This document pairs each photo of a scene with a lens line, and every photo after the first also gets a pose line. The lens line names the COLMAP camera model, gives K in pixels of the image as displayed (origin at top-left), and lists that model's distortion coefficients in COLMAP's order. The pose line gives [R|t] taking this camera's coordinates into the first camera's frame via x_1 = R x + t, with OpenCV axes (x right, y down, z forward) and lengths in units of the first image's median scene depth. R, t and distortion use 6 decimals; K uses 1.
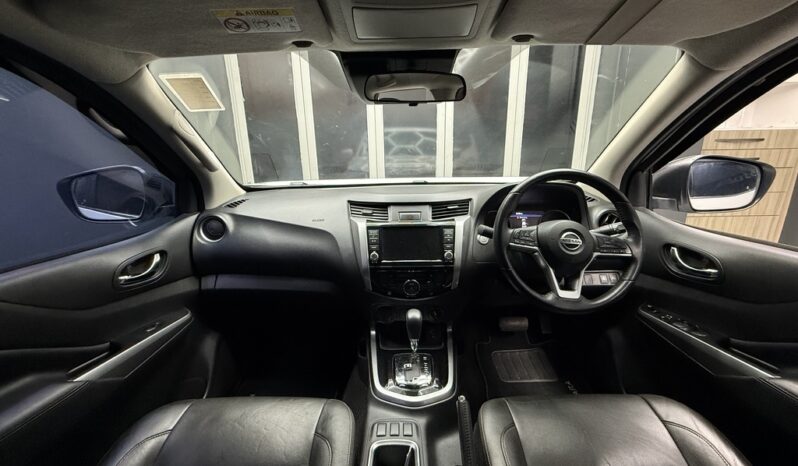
lens RADIAL K [[316.4, 0, 399.0], [0, 316.4, 233.0], [0, 0, 1]] dist [-0.002213, 0.000390]
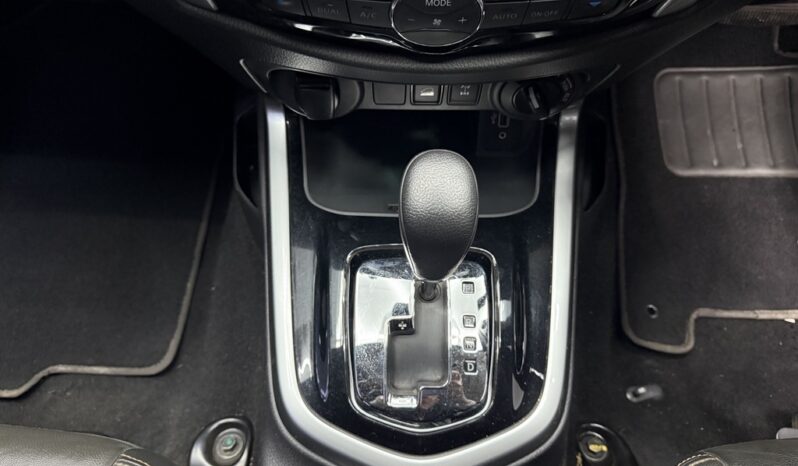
lens RADIAL K [[560.6, 0, 399.4], [0, 560.6, 217.9], [0, 0, 1]] dist [0.042411, -0.078946]
pose [[0.999787, 0.013916, 0.015231, 0.016544], [-0.020520, 0.594125, 0.804111, -0.010205], [0.002141, -0.804252, 0.594284, 0.722439]]
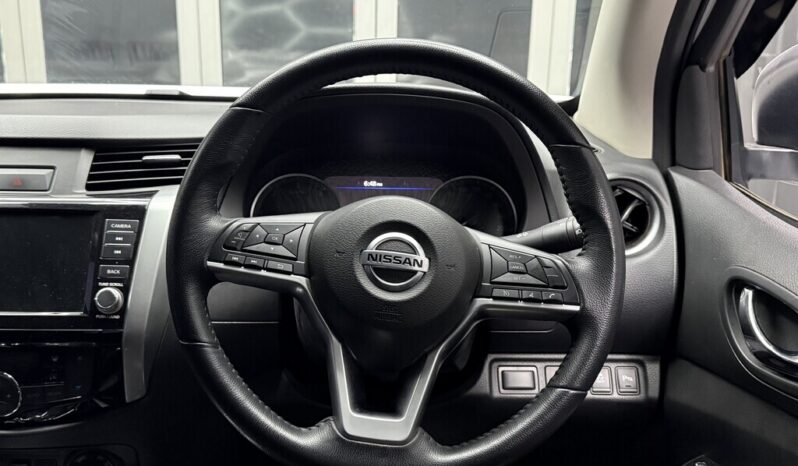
lens RADIAL K [[785.5, 0, 399.0], [0, 785.5, 233.0], [0, 0, 1]] dist [0.016519, 0.012652]
pose [[0.999212, 0.025980, 0.030015, 0.421568], [-0.025168, 0.999315, -0.027123, 0.016057], [-0.030700, 0.026347, 0.999181, 0.165069]]
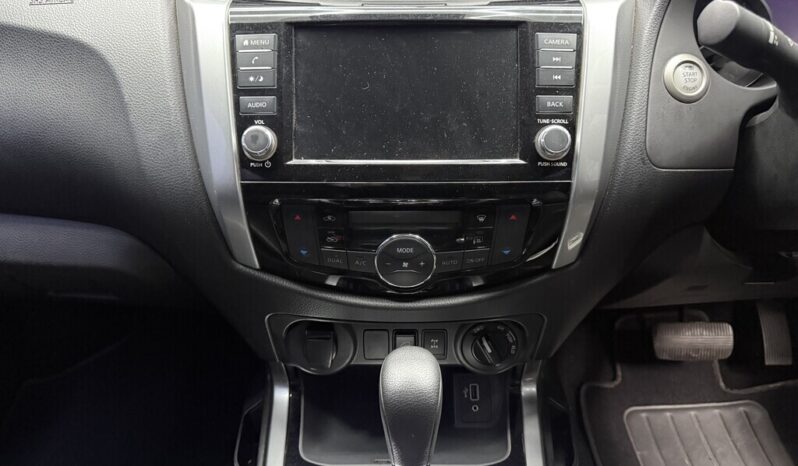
lens RADIAL K [[560.6, 0, 399.4], [0, 560.6, 217.9], [0, 0, 1]] dist [0.042411, -0.078946]
pose [[0.999924, 0.012286, 0.001412, 0.034265], [-0.012334, 0.982499, 0.185861, 0.048227], [0.000896, -0.185864, 0.982575, 0.540729]]
